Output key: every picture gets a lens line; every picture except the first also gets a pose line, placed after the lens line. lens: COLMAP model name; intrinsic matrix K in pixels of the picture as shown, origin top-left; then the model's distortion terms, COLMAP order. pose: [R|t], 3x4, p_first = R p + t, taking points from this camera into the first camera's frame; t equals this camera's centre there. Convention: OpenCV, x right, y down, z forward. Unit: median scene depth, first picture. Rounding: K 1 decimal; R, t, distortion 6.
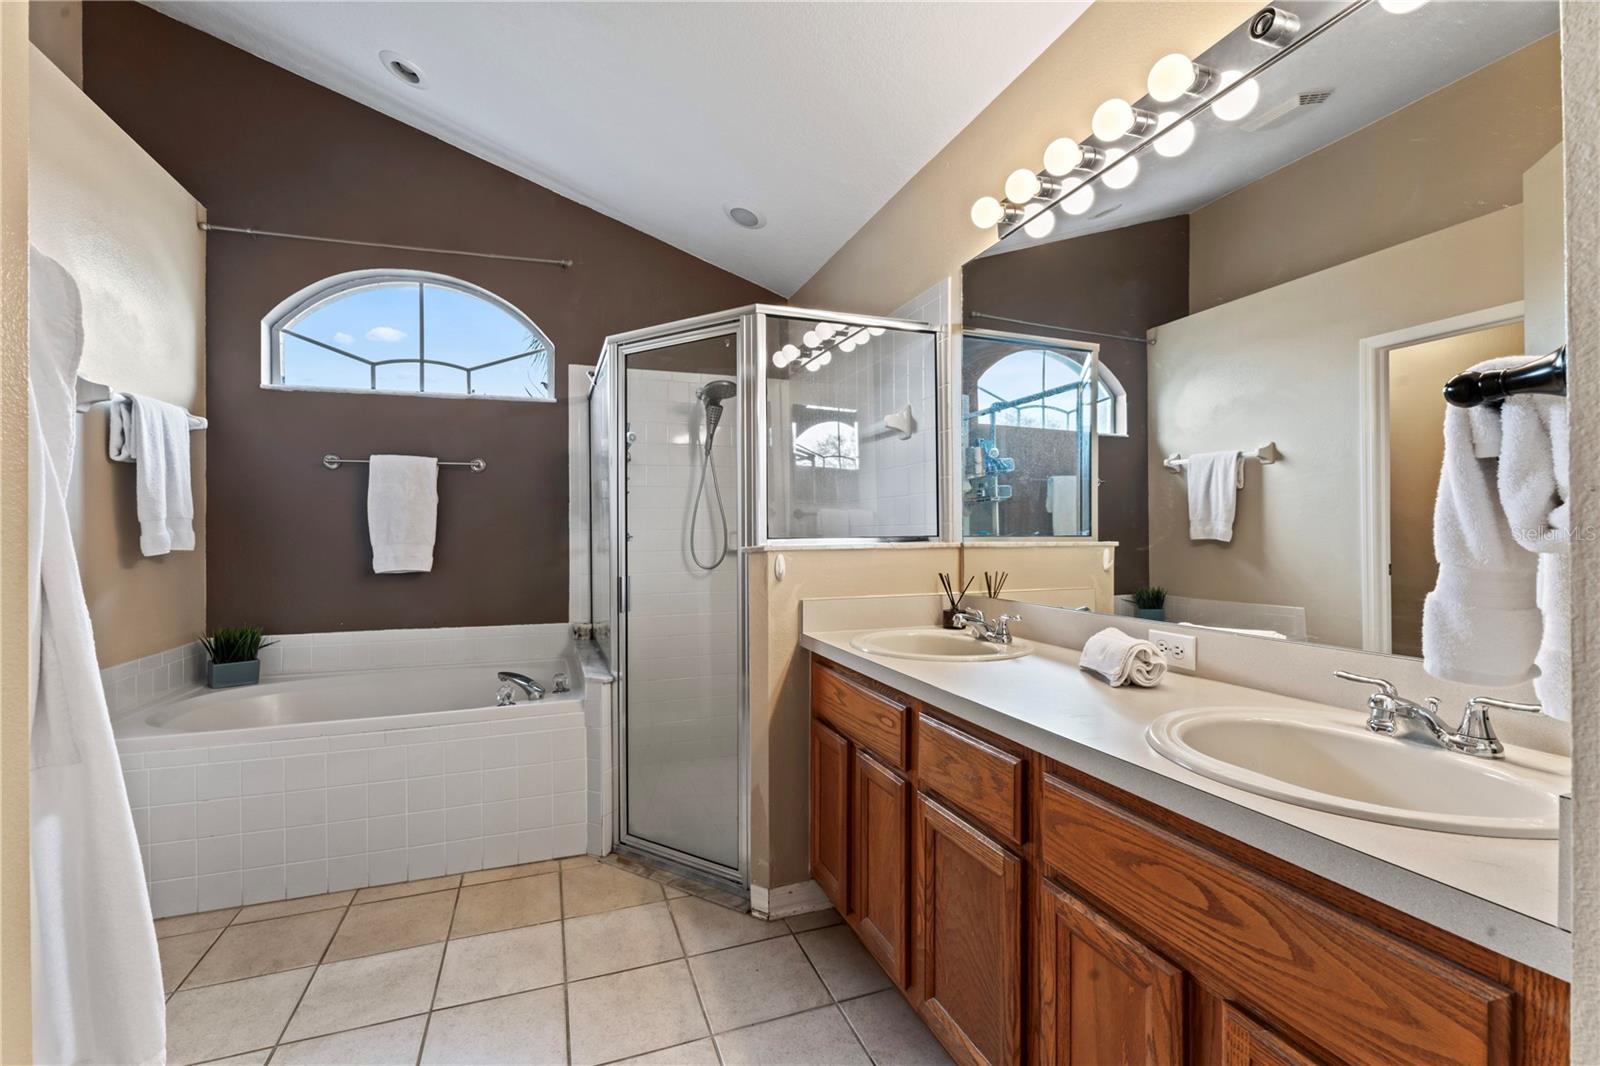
lens RADIAL K [[682.2, 0, 800.0], [0, 682.2, 533.0], [0, 0, 1]] dist [0.000845, 0.000068]
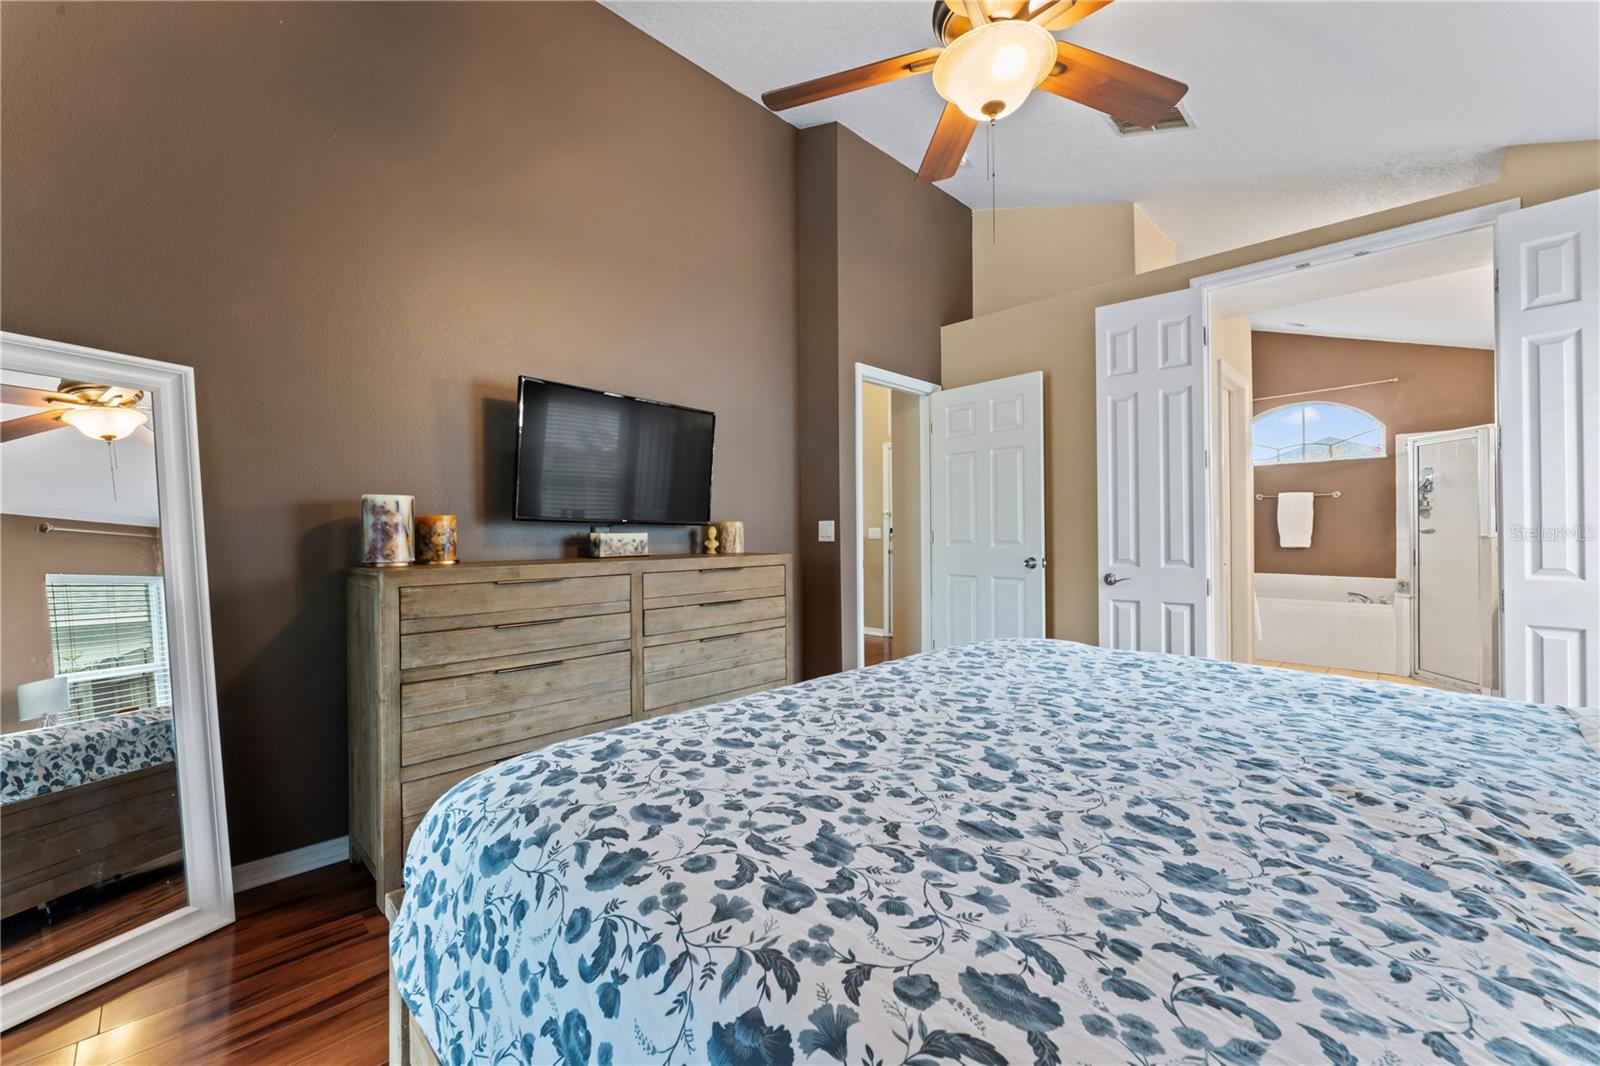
lens RADIAL K [[627.8, 0, 800.0], [0, 627.8, 533.0], [0, 0, 1]] dist [0.000141, 0.000010]
pose [[0.404625, 0.002825, -0.914479, 0.593397], [0.002951, 0.999986, 0.004395, 0.000029], [0.914478, -0.004477, 0.404611, -1.226096]]
